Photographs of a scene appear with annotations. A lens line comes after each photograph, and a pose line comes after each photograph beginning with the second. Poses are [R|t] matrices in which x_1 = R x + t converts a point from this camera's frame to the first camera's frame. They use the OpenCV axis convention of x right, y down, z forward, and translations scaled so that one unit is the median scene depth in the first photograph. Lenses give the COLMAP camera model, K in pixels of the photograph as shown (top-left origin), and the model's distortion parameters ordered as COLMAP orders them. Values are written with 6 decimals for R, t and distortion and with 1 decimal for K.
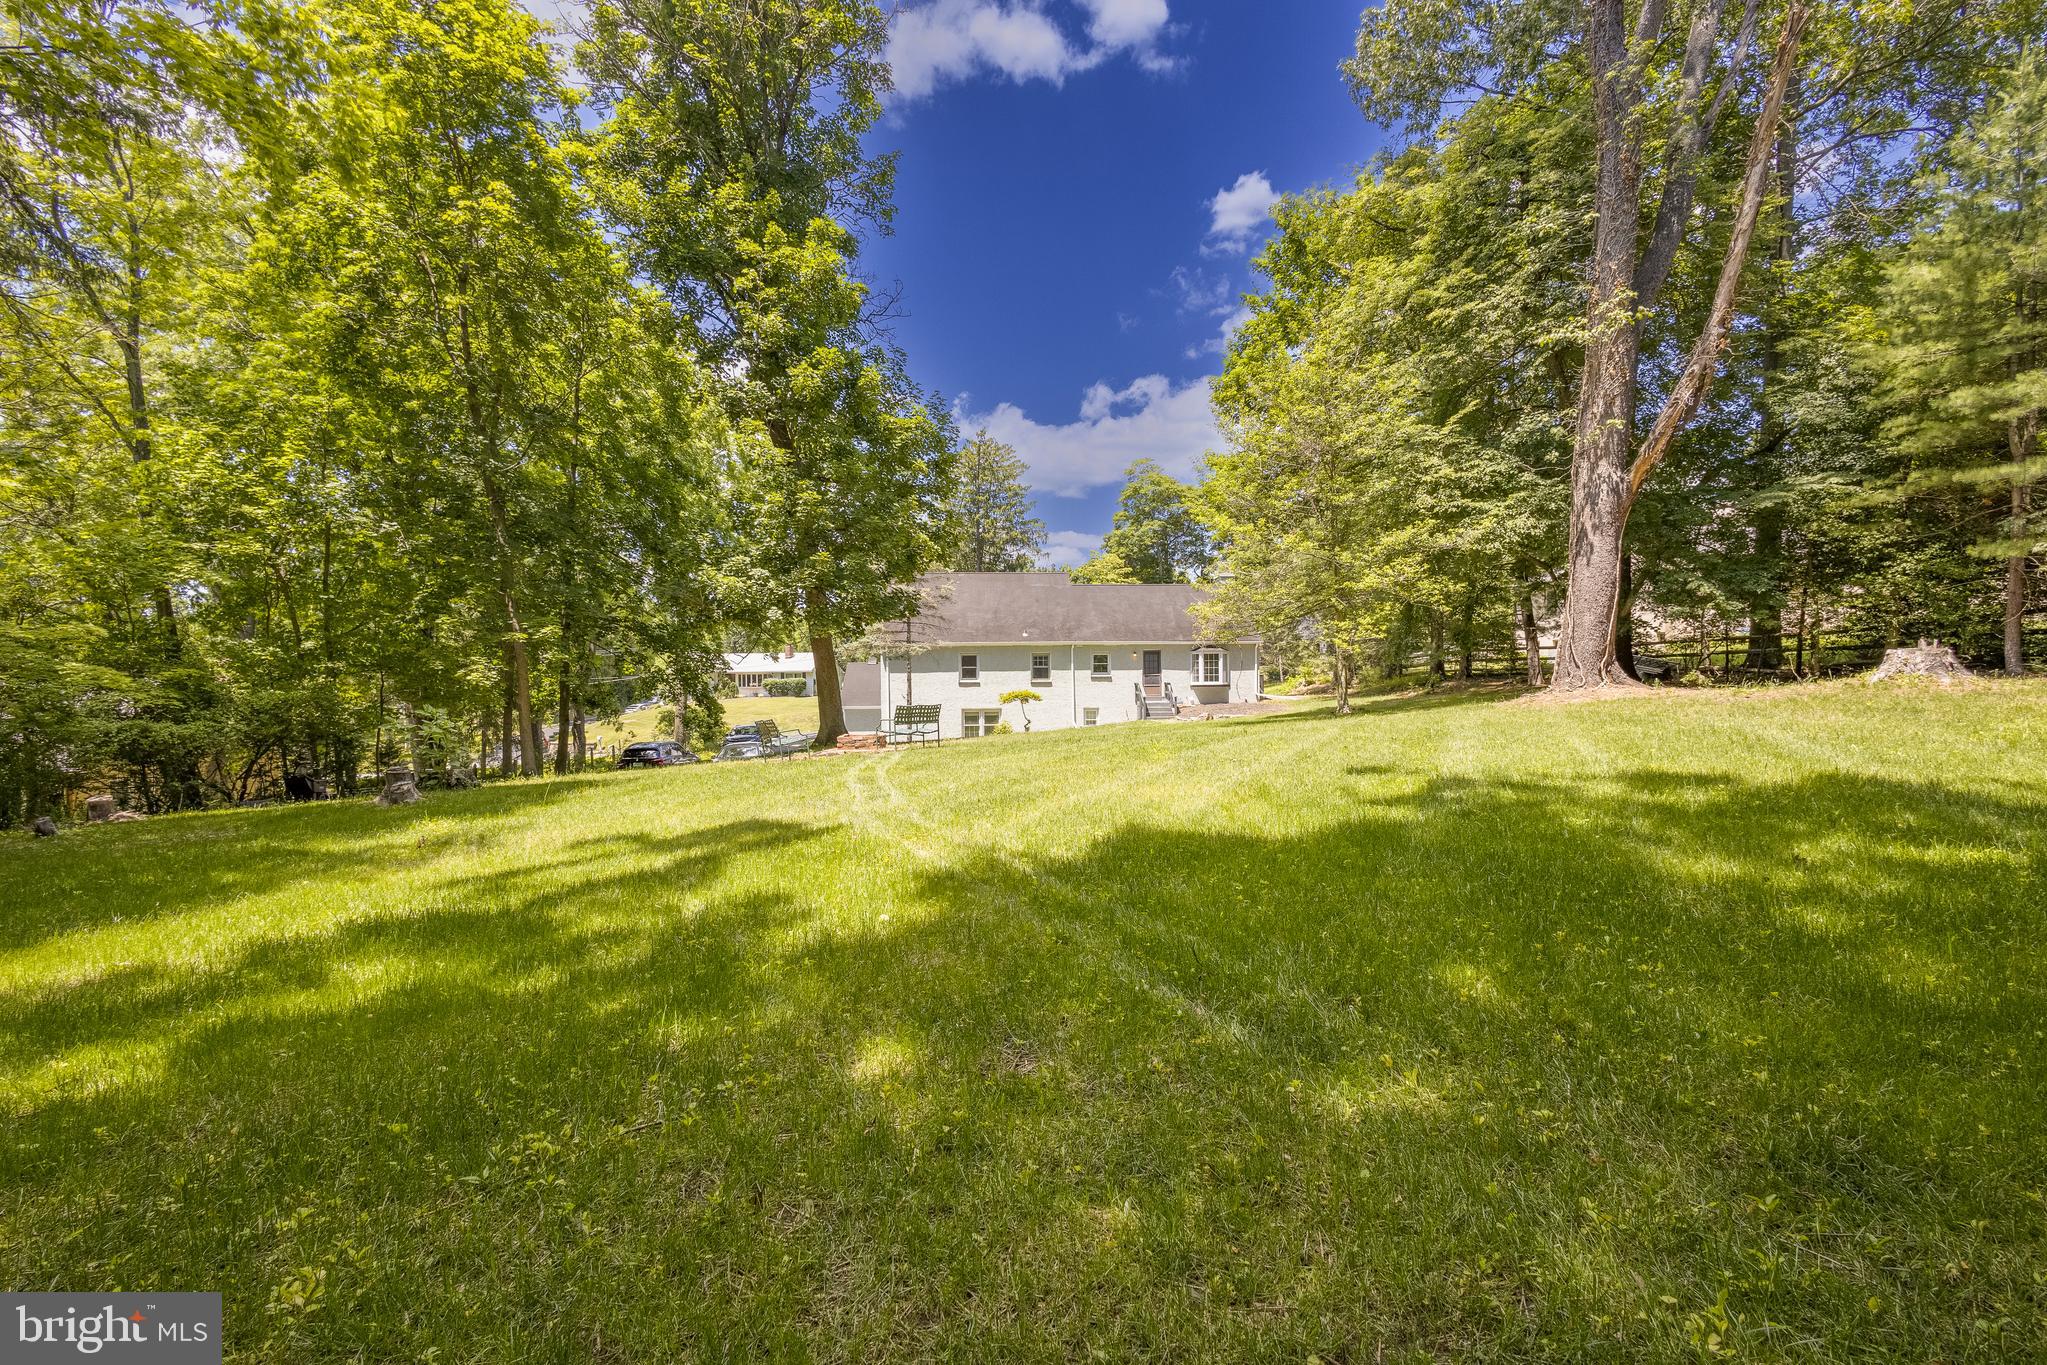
lens RADIAL K [[940.2, 0, 1023.5], [0, 940.2, 682.5], [0, 0, 1]] dist [0.017026, 0.000231]
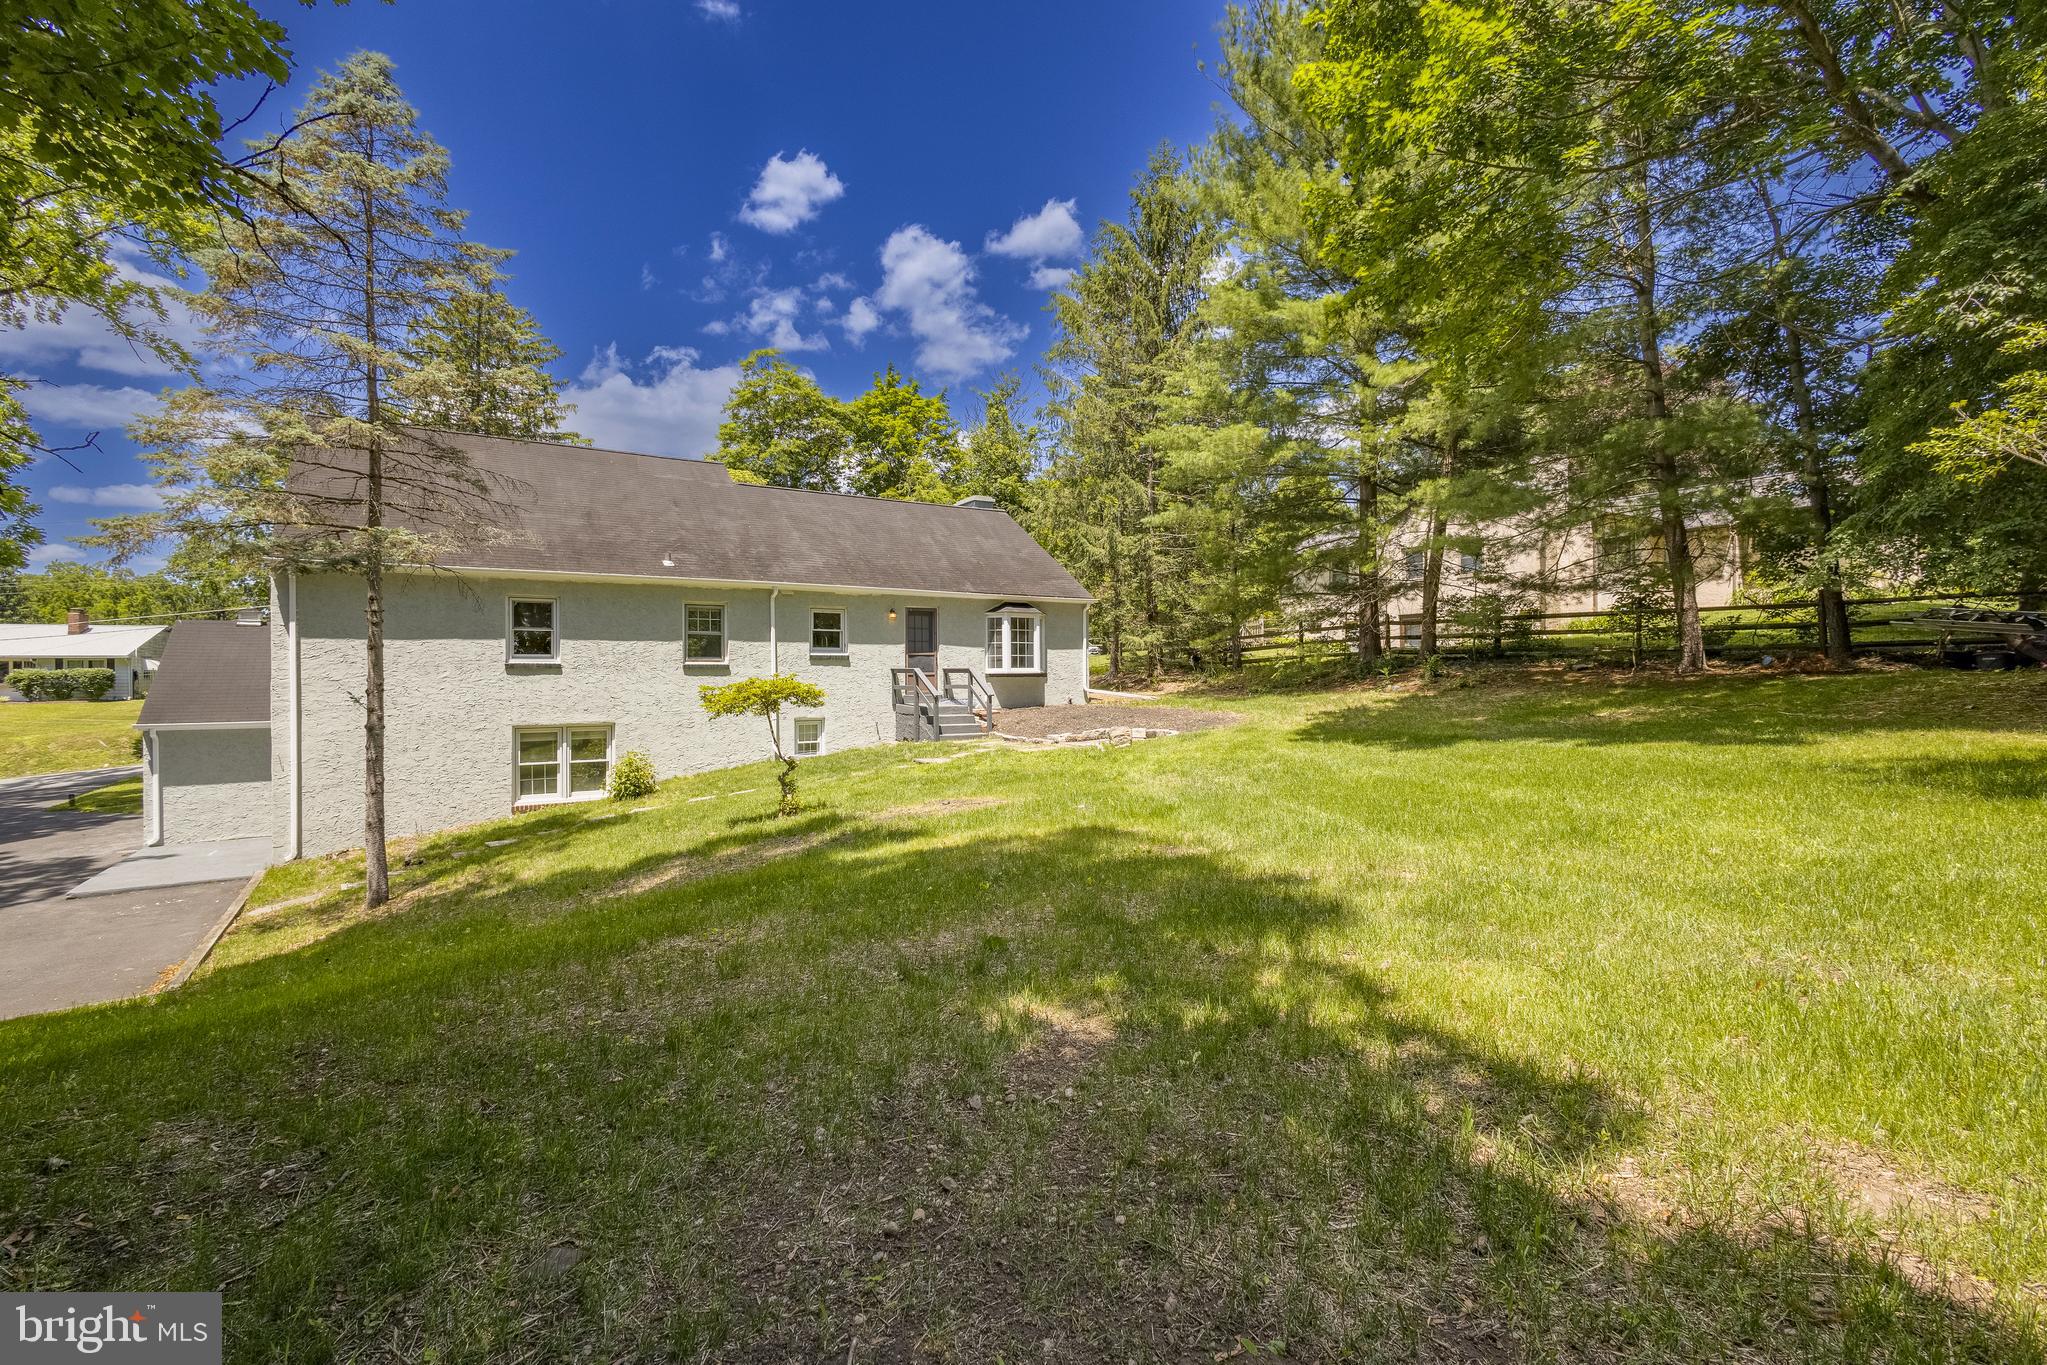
lens RADIAL K [[940.2, 0, 1023.5], [0, 940.2, 682.5], [0, 0, 1]] dist [0.017026, 0.000231]
pose [[0.875260, 0.001493, 0.483651, -0.069961], [-0.000873, 0.999998, -0.001507, 0.008712], [-0.483652, 0.000897, 0.875260, 0.507604]]
